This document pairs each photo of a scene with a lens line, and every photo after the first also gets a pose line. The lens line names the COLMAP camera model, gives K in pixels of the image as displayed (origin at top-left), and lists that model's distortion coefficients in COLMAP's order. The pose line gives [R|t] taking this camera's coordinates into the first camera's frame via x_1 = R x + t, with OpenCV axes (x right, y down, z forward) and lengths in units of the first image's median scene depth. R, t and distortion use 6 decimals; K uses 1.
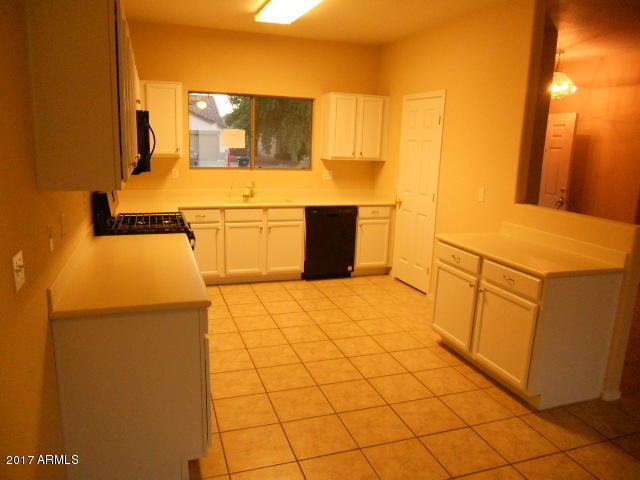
lens RADIAL K [[485.8, 0, 320.0], [0, 485.8, 240.0], [0, 0, 1]] dist [-0.002260, -0.002337]
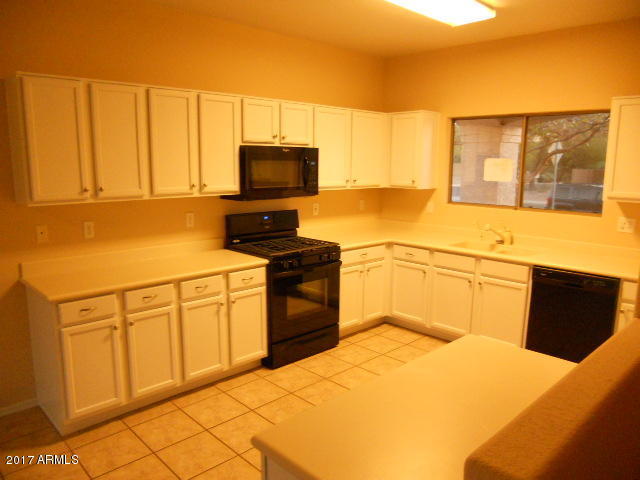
lens RADIAL K [[485.8, 0, 320.0], [0, 485.8, 240.0], [0, 0, 1]] dist [-0.002260, -0.002337]
pose [[0.429489, 0.118168, -0.895308, 0.470560], [-0.180943, 0.982558, 0.042884, -0.080157], [0.884759, 0.143582, 0.443380, 0.421879]]
